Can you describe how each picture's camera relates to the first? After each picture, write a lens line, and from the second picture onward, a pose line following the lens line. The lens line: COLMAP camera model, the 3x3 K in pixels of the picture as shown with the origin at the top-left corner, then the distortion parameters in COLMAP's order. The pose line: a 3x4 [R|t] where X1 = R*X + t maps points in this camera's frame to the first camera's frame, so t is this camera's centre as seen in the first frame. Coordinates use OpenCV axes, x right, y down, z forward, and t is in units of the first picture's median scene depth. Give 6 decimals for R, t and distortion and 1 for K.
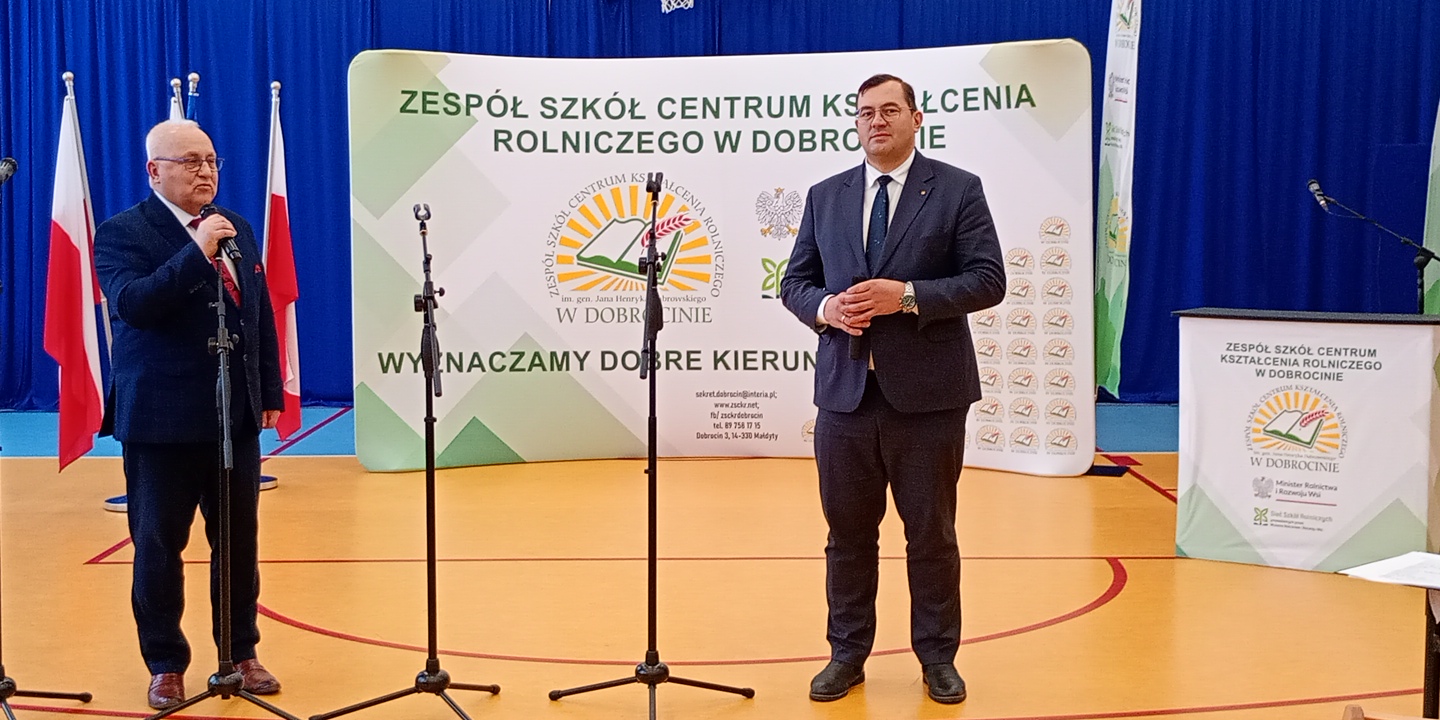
lens RADIAL K [[1851.8, 0, 720.0], [0, 1851.8, 360.0], [0, 0, 1]] dist [0.116645, -0.413761]
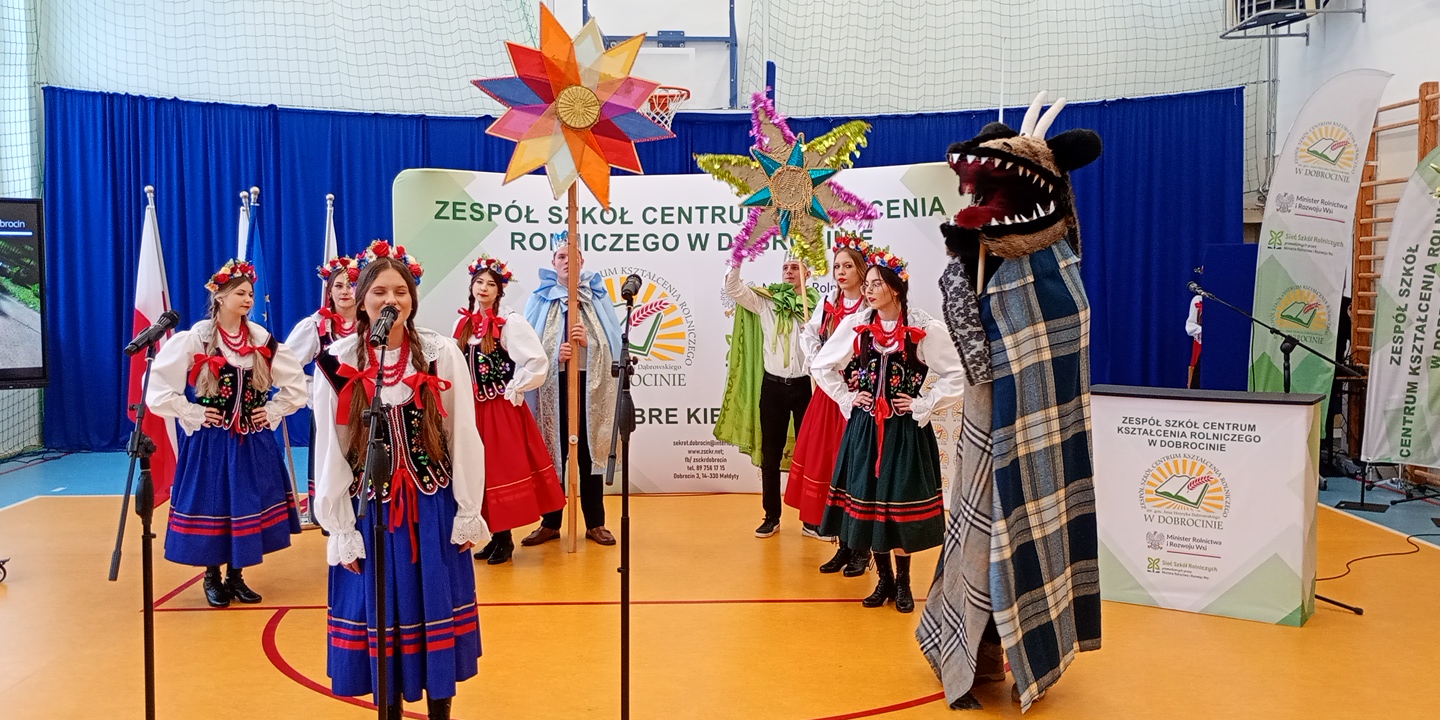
lens RADIAL K [[1277.5, 0, 718.3], [0, 1277.5, 376.4], [0, 0, 1]] dist [0.054814, -0.050077]
pose [[0.999782, -0.001830, 0.020790, -0.000492], [0.001974, 0.999974, -0.006881, -0.021325], [-0.020777, 0.006921, 0.999760, 0.139112]]
